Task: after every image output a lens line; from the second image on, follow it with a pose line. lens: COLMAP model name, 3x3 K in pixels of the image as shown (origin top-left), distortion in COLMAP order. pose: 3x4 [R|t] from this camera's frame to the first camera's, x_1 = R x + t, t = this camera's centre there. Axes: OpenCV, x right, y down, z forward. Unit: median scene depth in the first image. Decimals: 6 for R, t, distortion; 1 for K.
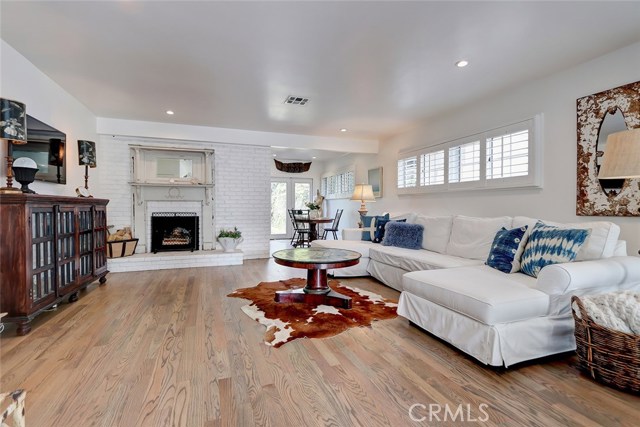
lens RADIAL K [[294.7, 0, 309.7], [0, 294.7, 211.5], [0, 0, 1]] dist [0.002100, -0.002121]
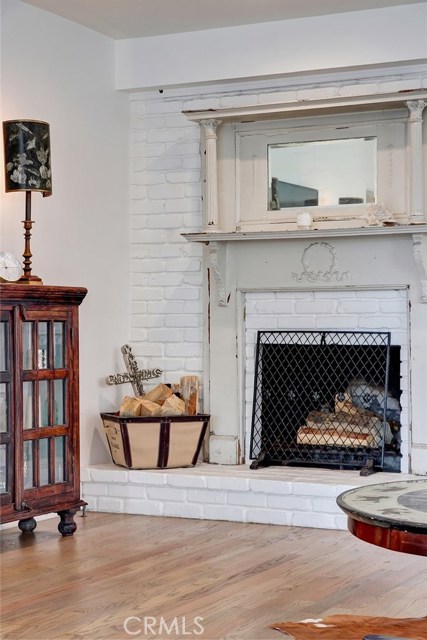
lens RADIAL K [[1284.8, 0, 211.4], [0, 1284.8, 315.2], [0, 0, 1]] dist [0.202553, 0.000000]
pose [[0.671485, -0.001362, -0.741017, 0.502112], [-0.007367, 0.999937, -0.008513, 0.000015], [0.740982, 0.011176, 0.671432, 0.123774]]
